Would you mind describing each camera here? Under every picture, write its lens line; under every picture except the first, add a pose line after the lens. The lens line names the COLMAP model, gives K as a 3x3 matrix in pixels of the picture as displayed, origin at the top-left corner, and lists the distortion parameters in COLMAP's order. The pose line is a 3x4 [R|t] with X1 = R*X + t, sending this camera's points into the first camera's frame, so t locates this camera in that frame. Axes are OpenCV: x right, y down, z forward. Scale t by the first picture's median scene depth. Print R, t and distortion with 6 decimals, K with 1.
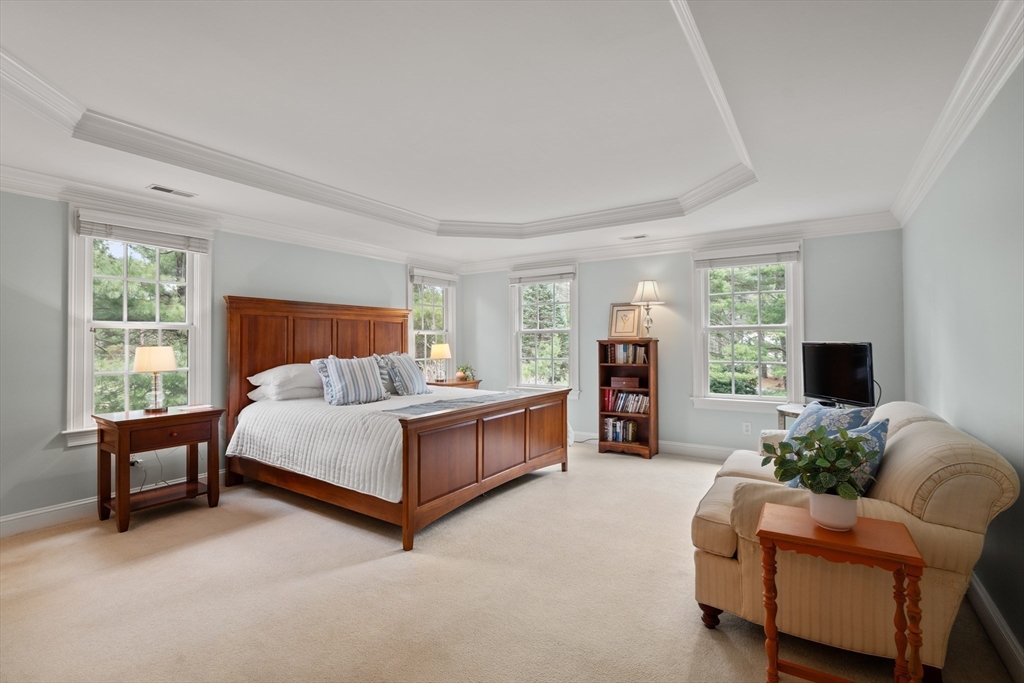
lens RADIAL K [[468.3, 0, 504.5], [0, 468.3, 339.8], [0, 0, 1]] dist [-0.002030, -0.001991]
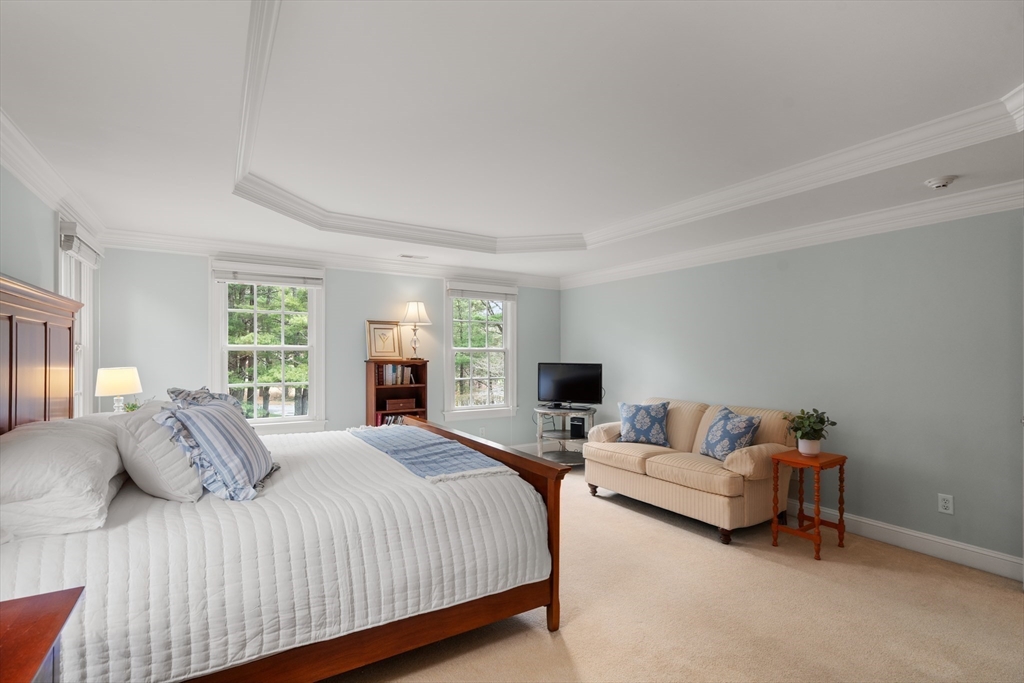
lens RADIAL K [[468.3, 0, 505.9], [0, 468.3, 344.6], [0, 0, 1]] dist [-0.002030, -0.001991]
pose [[0.415814, 0.024375, 0.909123, -0.529191], [-0.007317, 0.999698, -0.023457, -0.010897], [-0.909420, 0.003102, 0.415867, 0.402976]]
